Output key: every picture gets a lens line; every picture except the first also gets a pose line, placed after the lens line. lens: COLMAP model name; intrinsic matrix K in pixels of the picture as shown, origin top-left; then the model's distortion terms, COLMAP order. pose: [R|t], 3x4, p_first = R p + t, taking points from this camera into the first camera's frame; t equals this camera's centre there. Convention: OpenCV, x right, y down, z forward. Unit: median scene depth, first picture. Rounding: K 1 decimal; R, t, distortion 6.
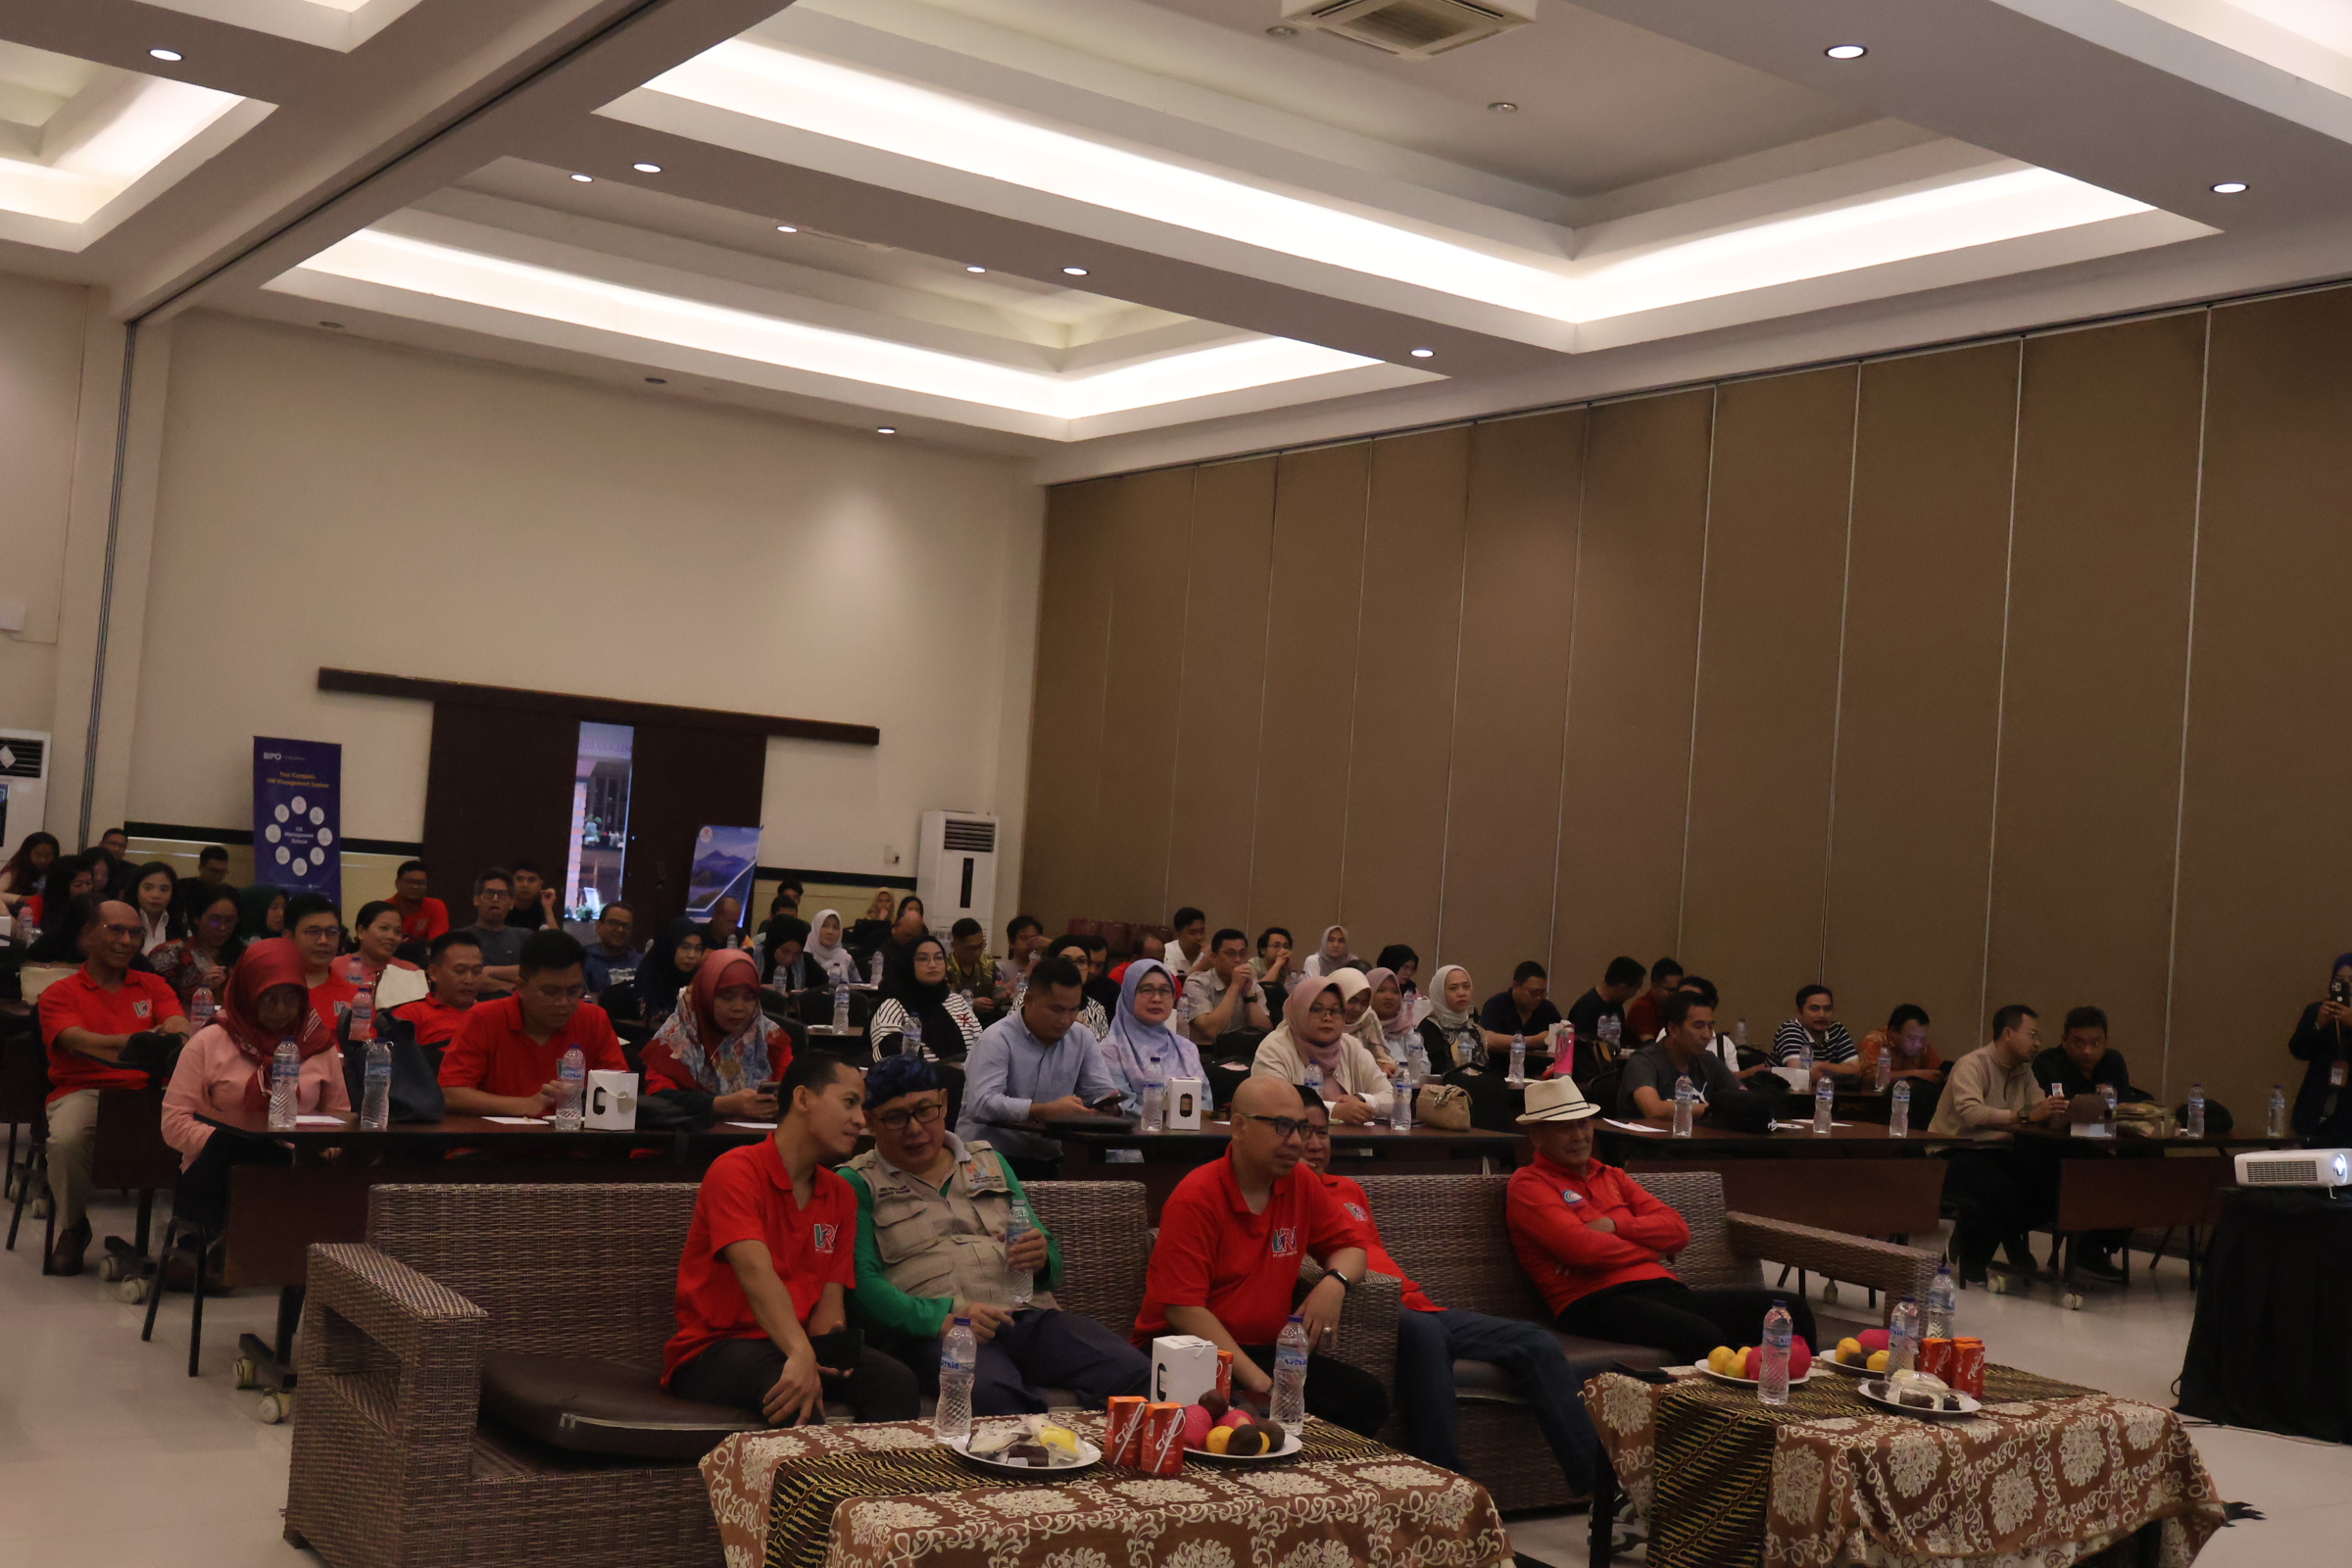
lens RADIAL K [[2564.4, 0, 1187.6], [0, 2564.4, 789.5], [0, 0, 1]] dist [-0.000892, 0.000000]
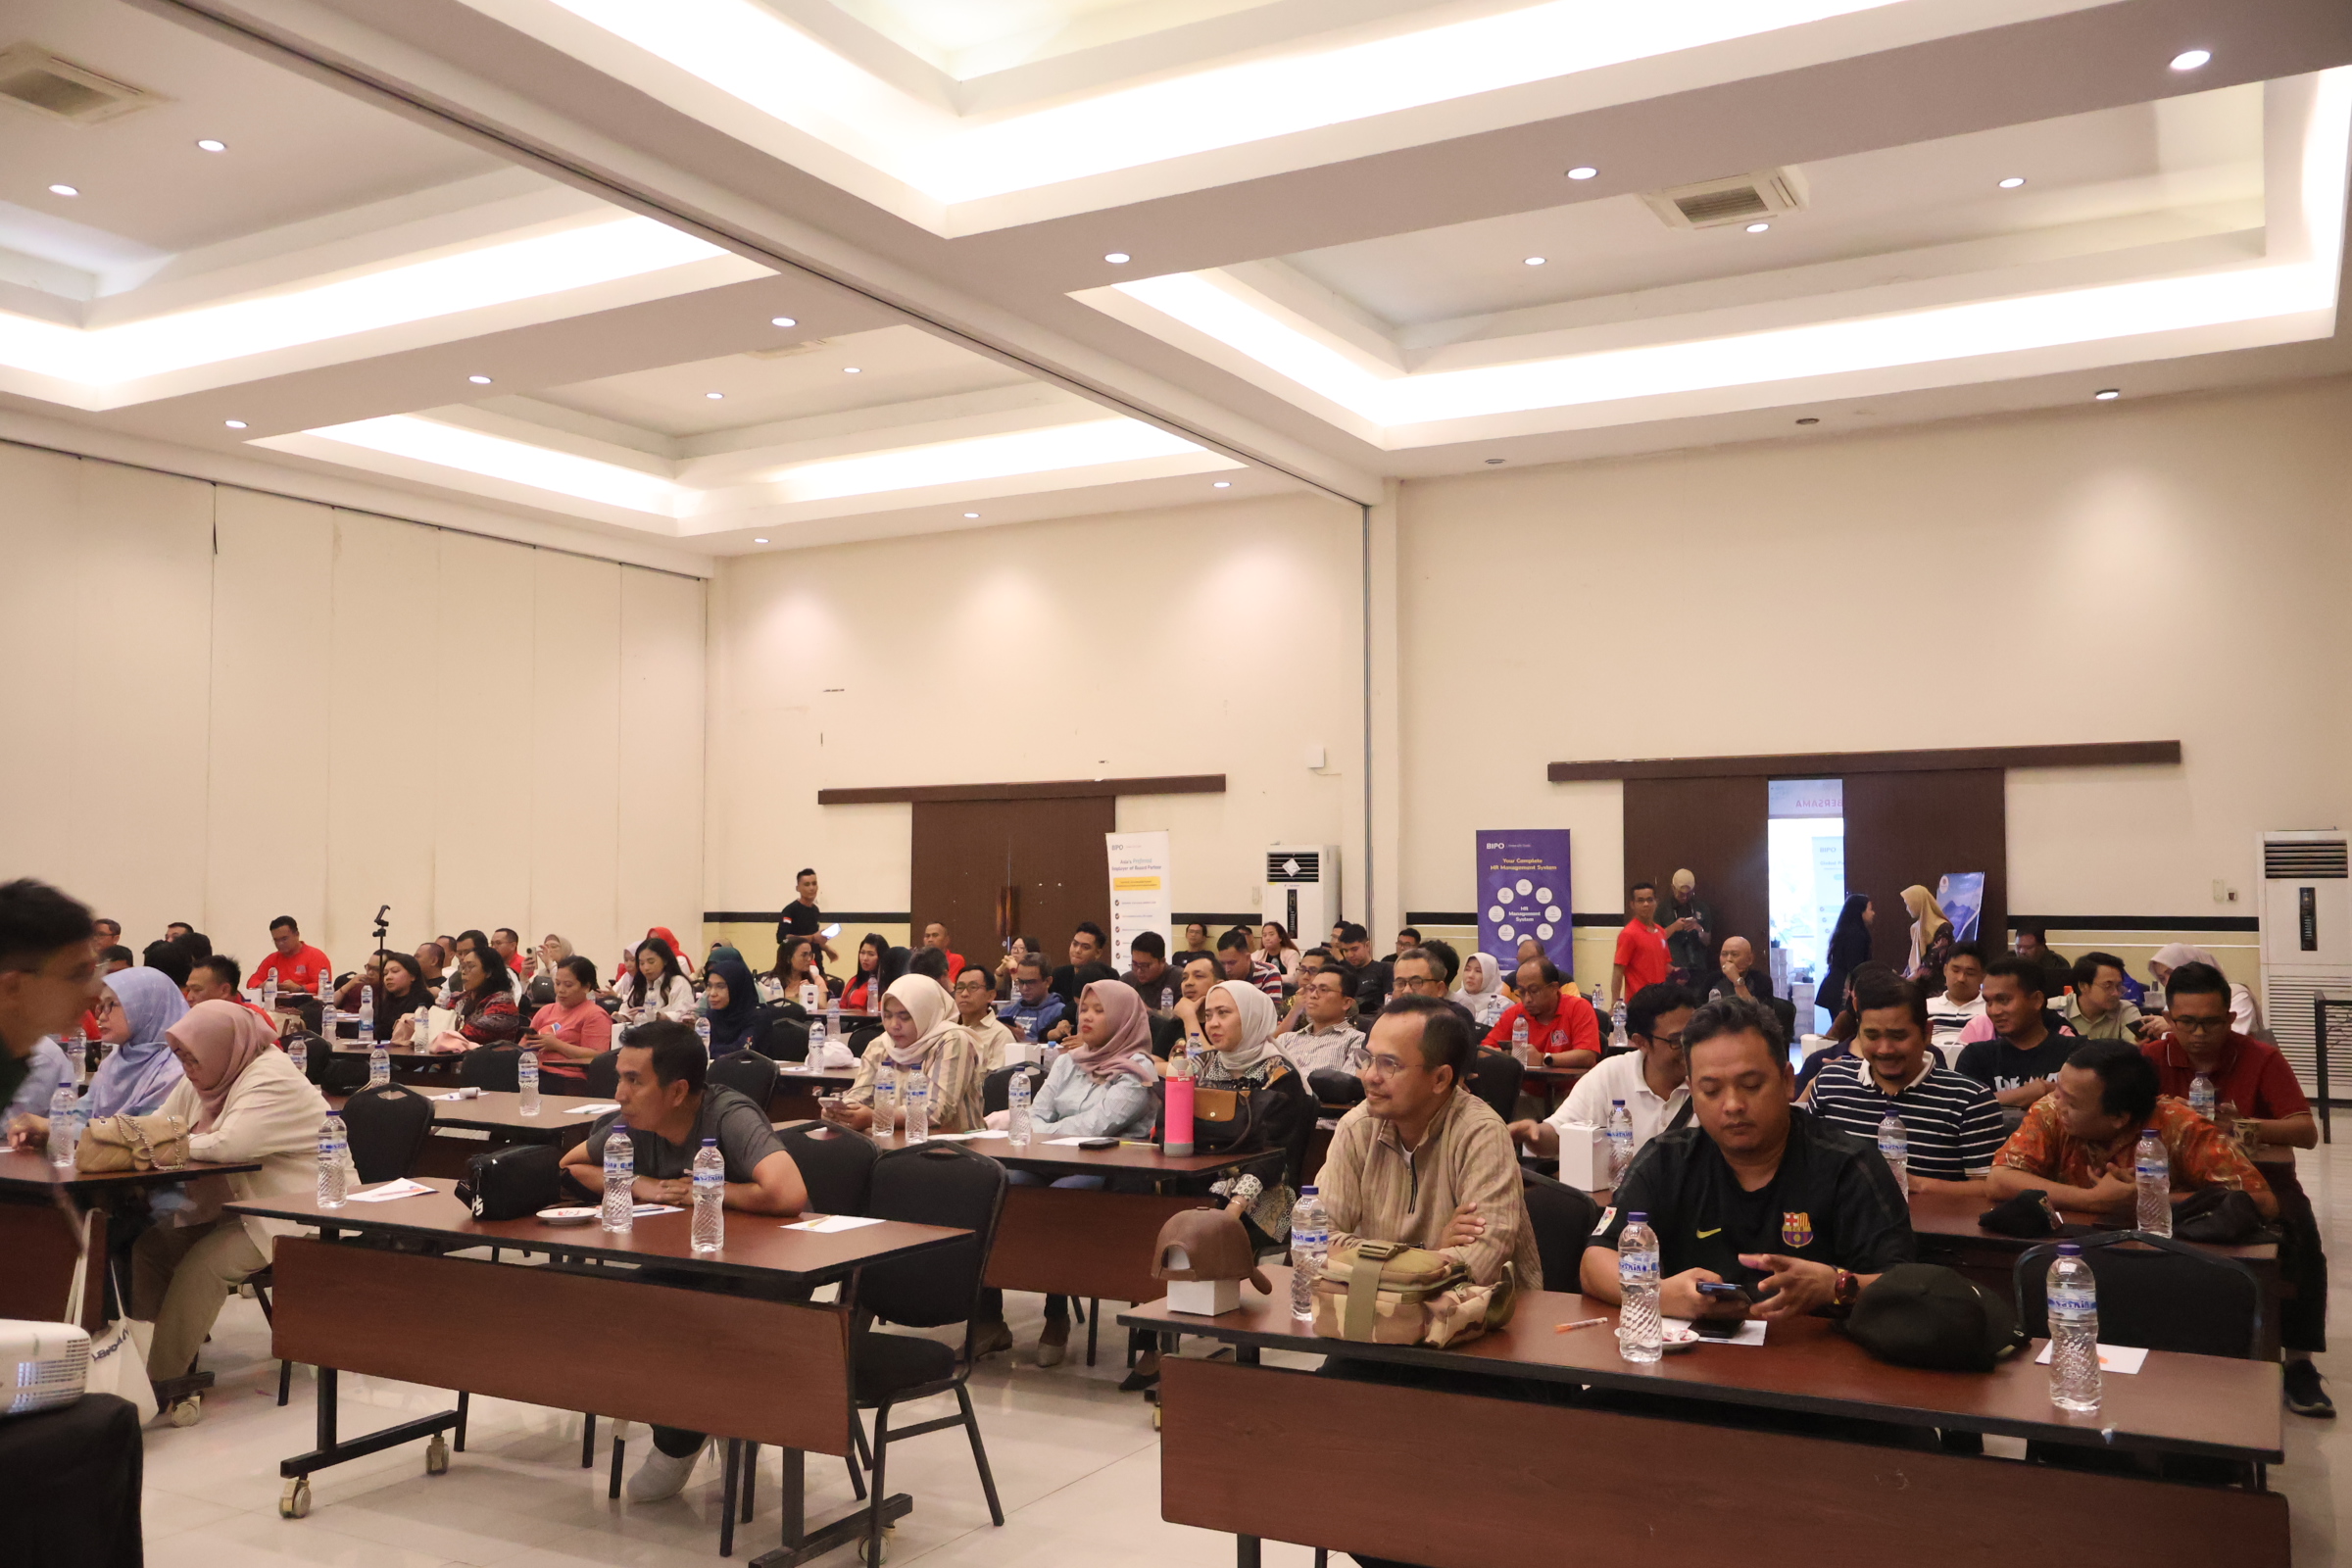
lens RADIAL K [[1939.2, 0, 1158.6], [0, 1939.2, 796.1], [0, 0, 1]] dist [-0.022642, 0.020686]
pose [[0.405889, -0.124395, -0.905417, 0.958326], [0.059097, 0.992193, -0.109824, 0.133000], [0.912010, -0.008931, 0.410072, 1.340180]]
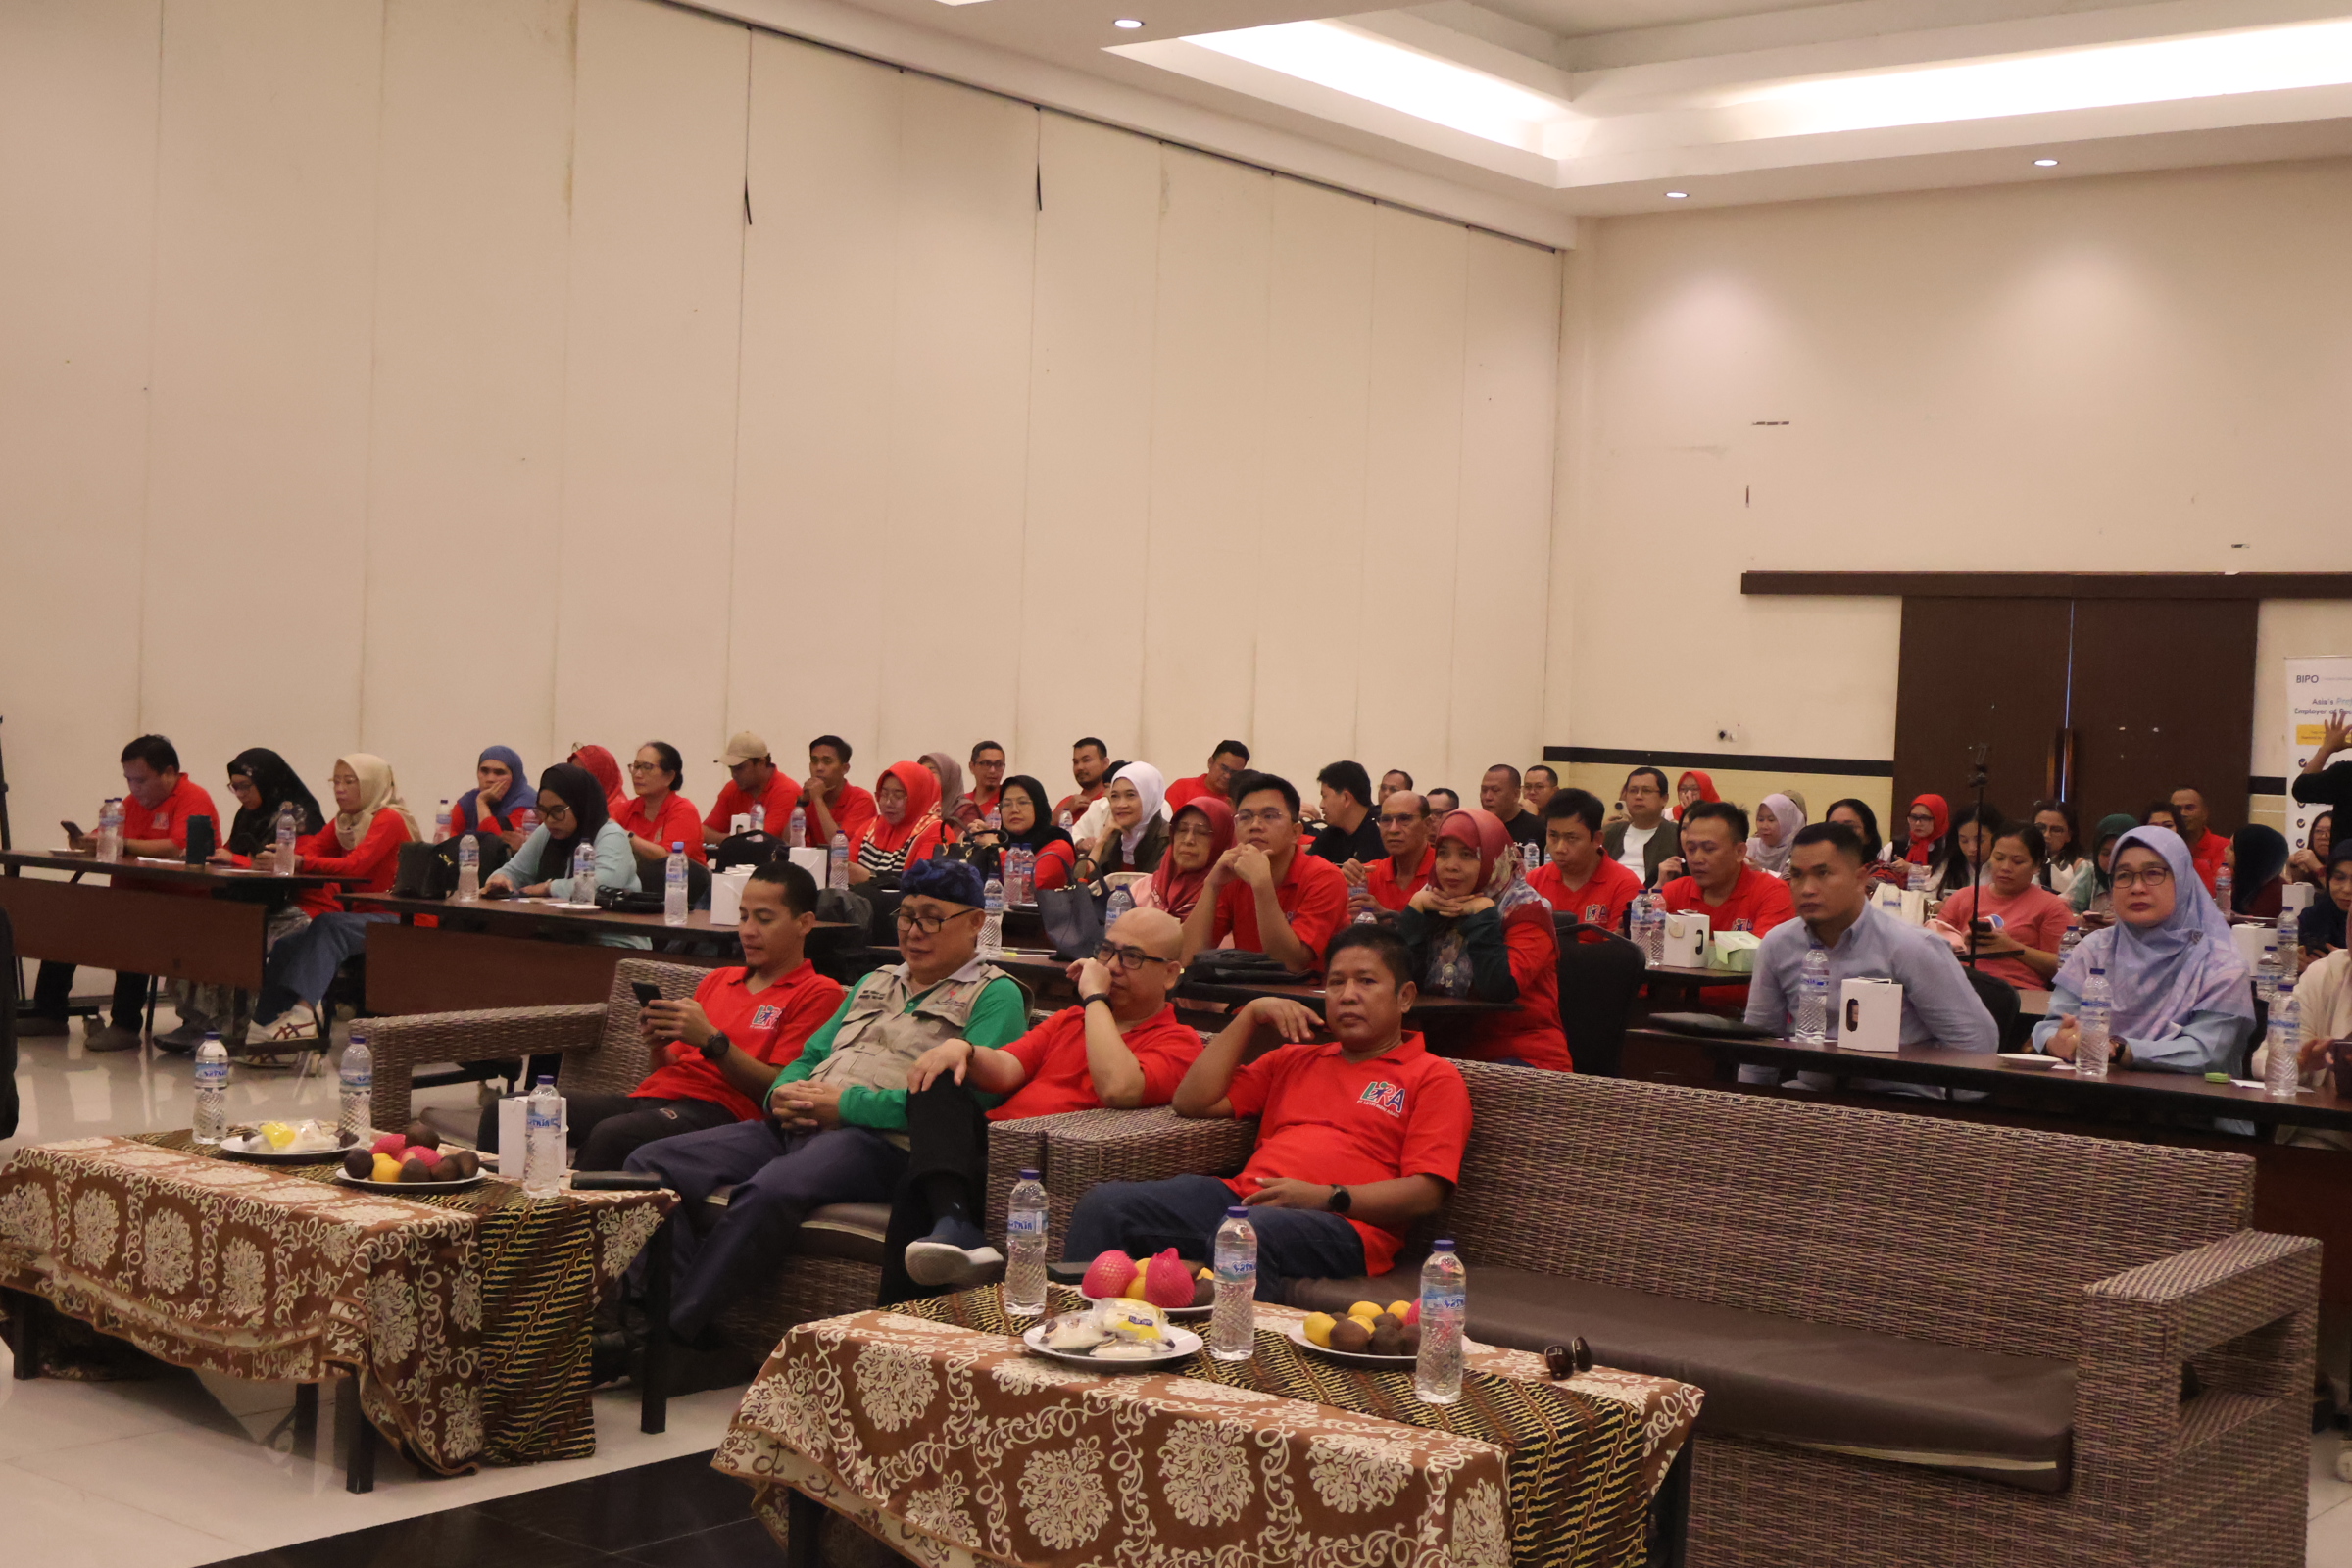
lens RADIAL K [[3044.1, 0, 1176.0], [0, 3044.1, 782.3], [0, 0, 1]] dist [-0.032903, 0.000000]
pose [[0.284286, -0.045255, -0.957671, 0.875755], [0.012743, 0.998975, -0.043425, 0.111192], [0.958655, 0.000142, 0.284572, 0.677655]]
